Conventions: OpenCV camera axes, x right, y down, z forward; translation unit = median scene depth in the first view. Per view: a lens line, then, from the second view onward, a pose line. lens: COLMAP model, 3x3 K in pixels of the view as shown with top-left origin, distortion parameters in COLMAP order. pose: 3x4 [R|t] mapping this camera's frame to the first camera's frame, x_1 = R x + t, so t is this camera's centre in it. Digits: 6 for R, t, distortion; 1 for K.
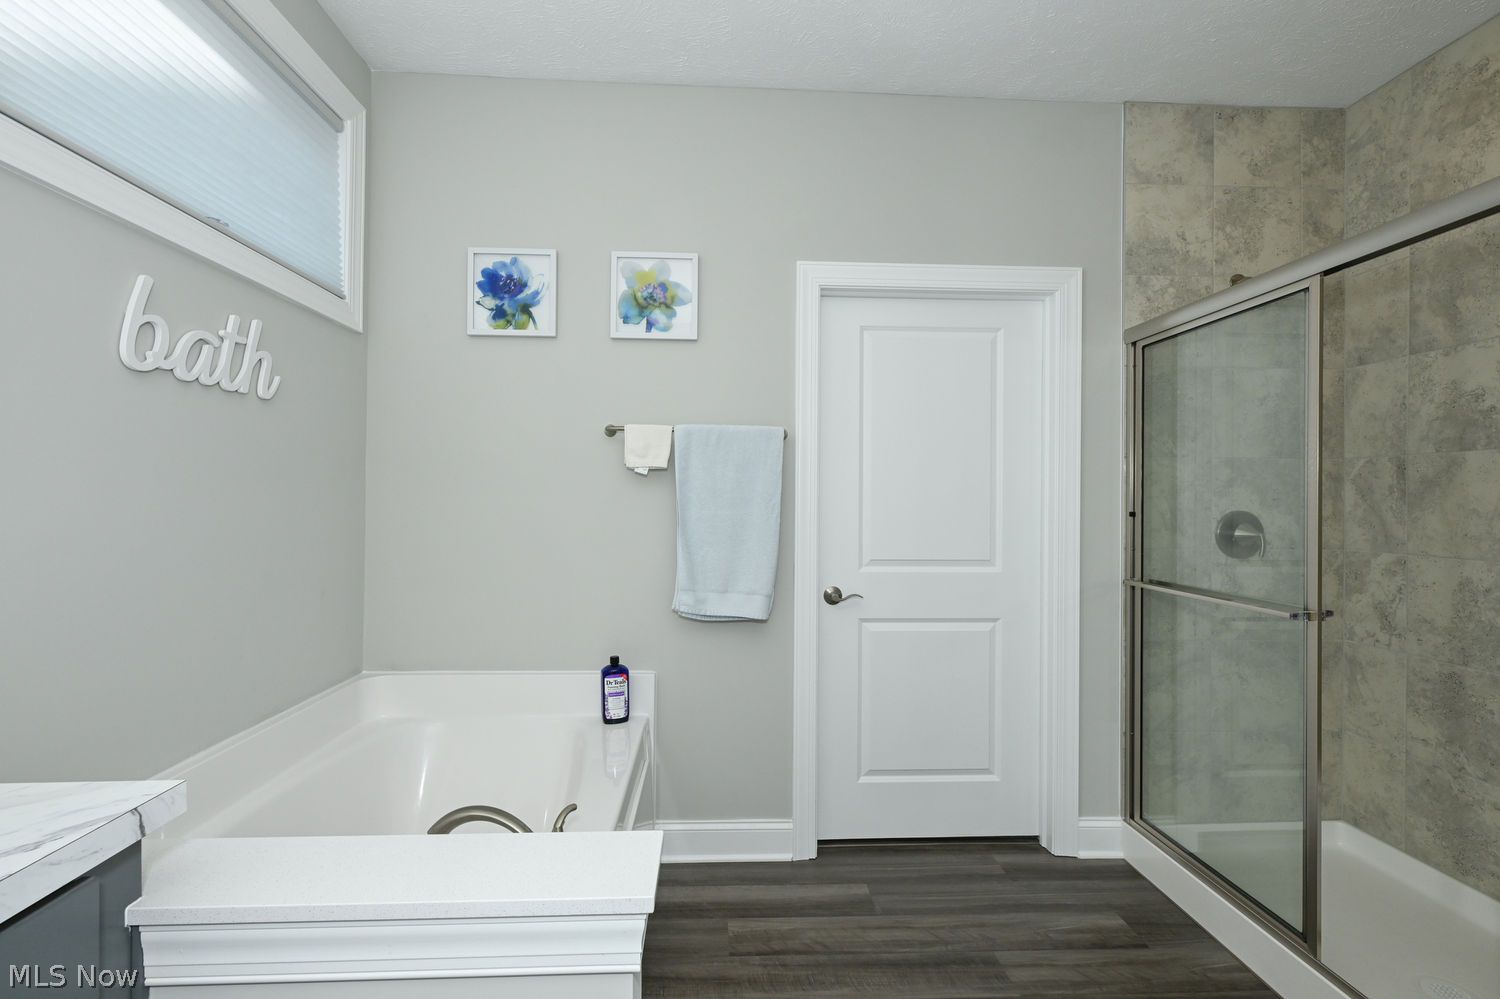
lens RADIAL K [[684.8, 0, 750.0], [0, 684.8, 499.5], [0, 0, 1]] dist [-0.007253, -0.000038]
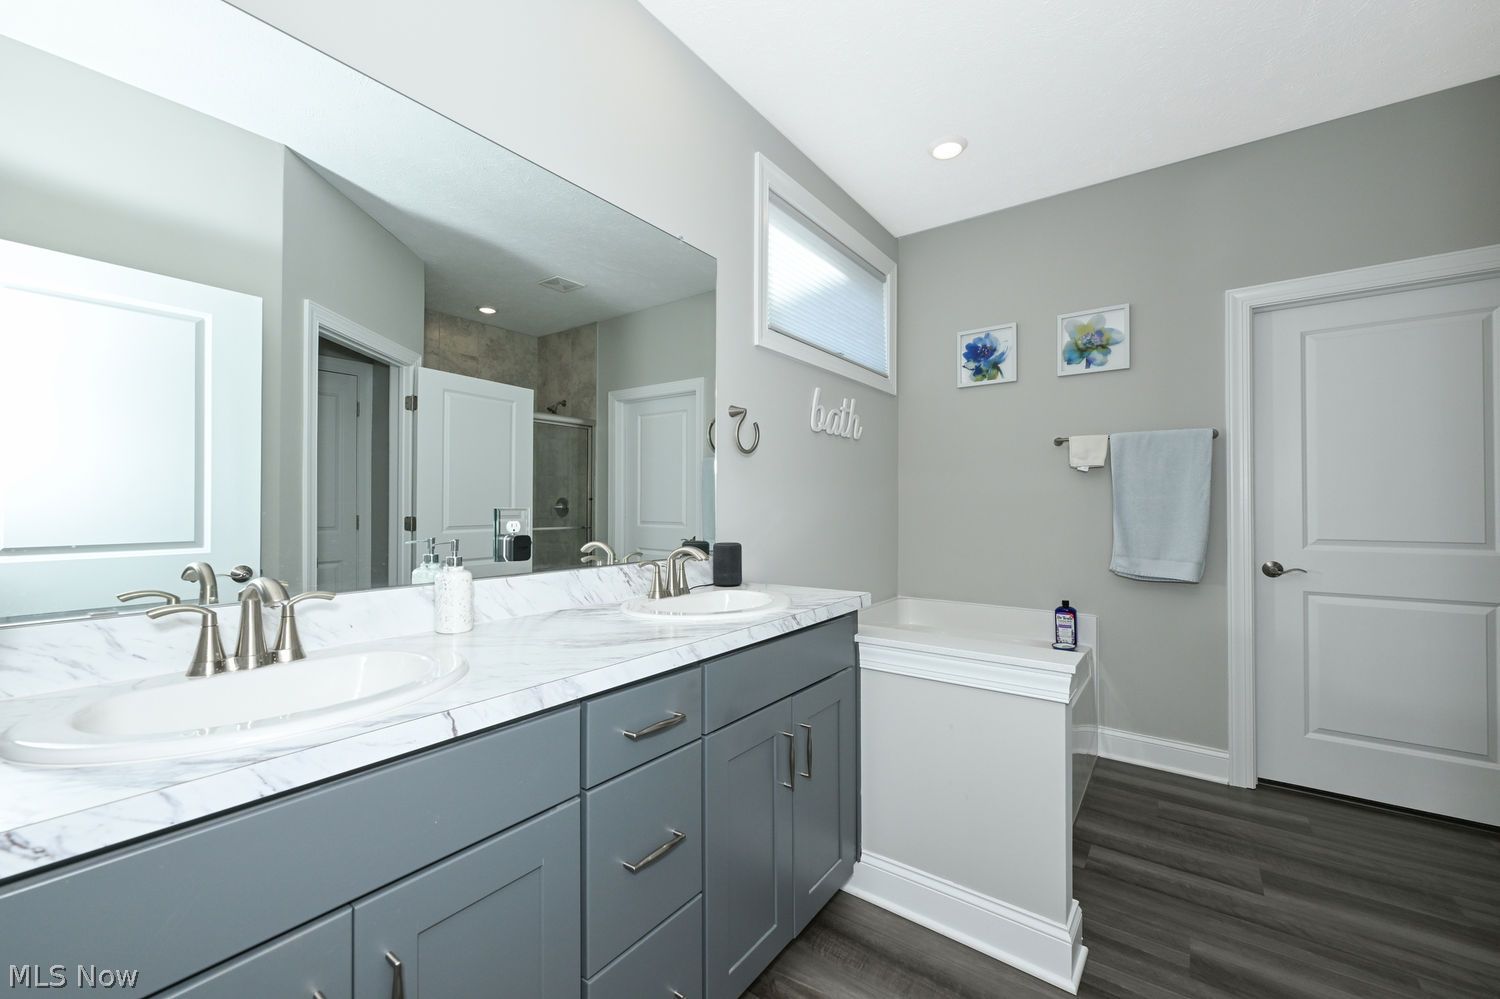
lens RADIAL K [[594.9, 0, 750.0], [0, 594.9, 499.5], [0, 0, 1]] dist [0.000426, -0.000016]
pose [[0.768808, -0.014692, -0.639311, 0.092141], [0.007731, 0.999877, -0.013681, 0.031211], [0.639433, 0.005575, 0.768826, -0.359535]]
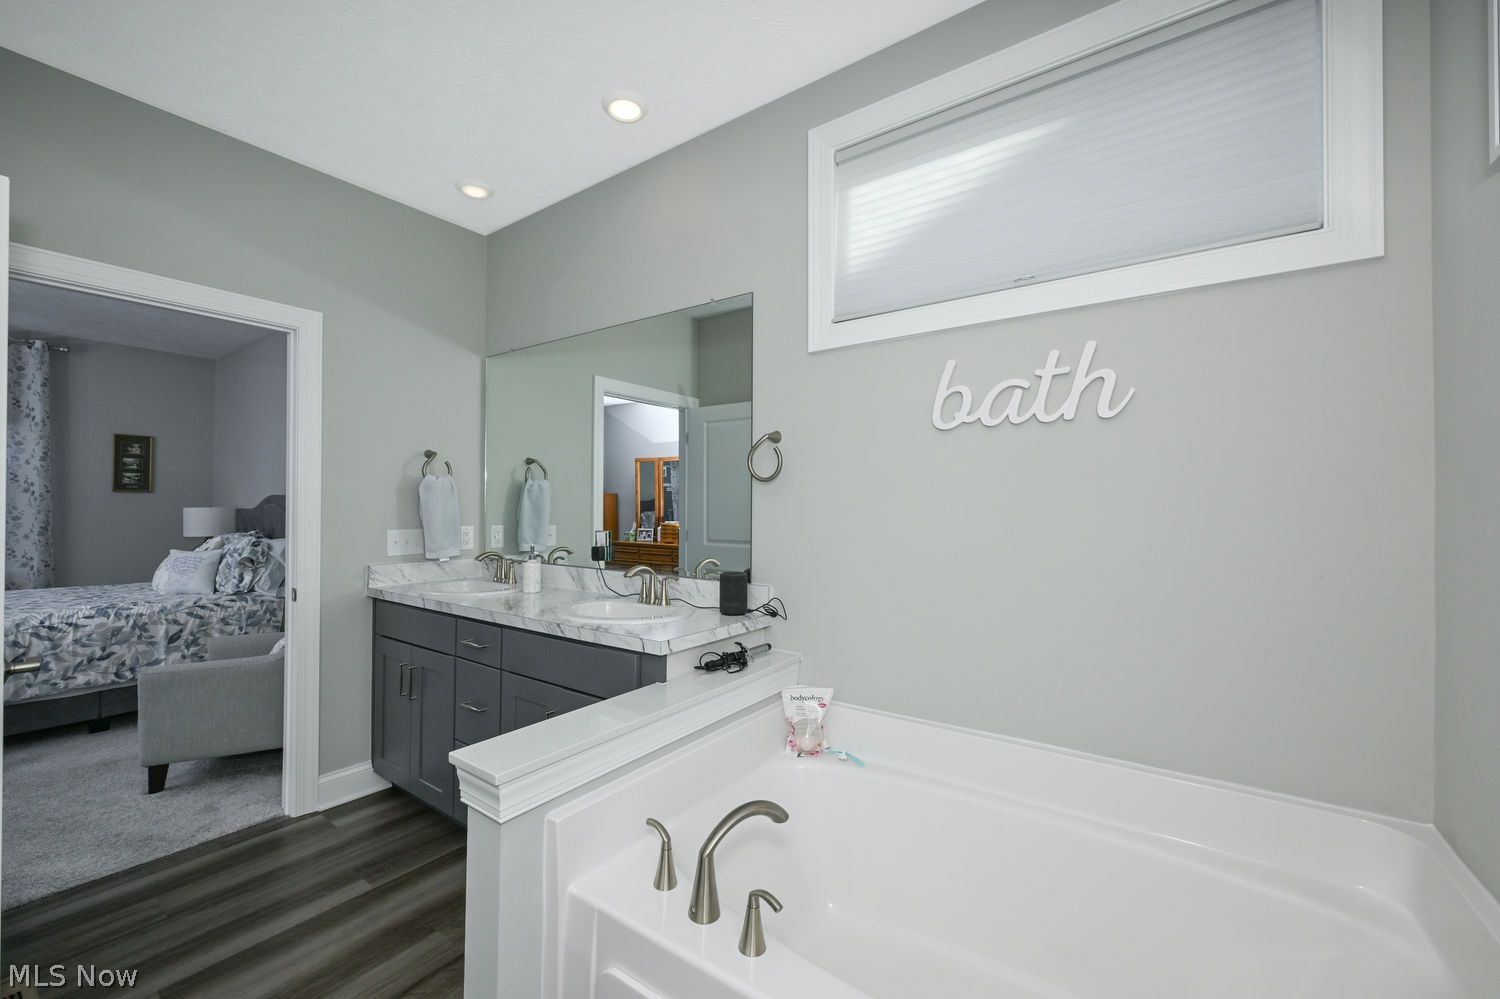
lens RADIAL K [[594.9, 0, 750.0], [0, 594.9, 499.5], [0, 0, 1]] dist [0.000426, -0.000016]
pose [[-0.622685, -0.017739, -0.782272, 0.195602], [-0.006515, 0.999826, -0.017487, -0.010824], [0.782446, -0.005793, -0.622692, 0.868748]]
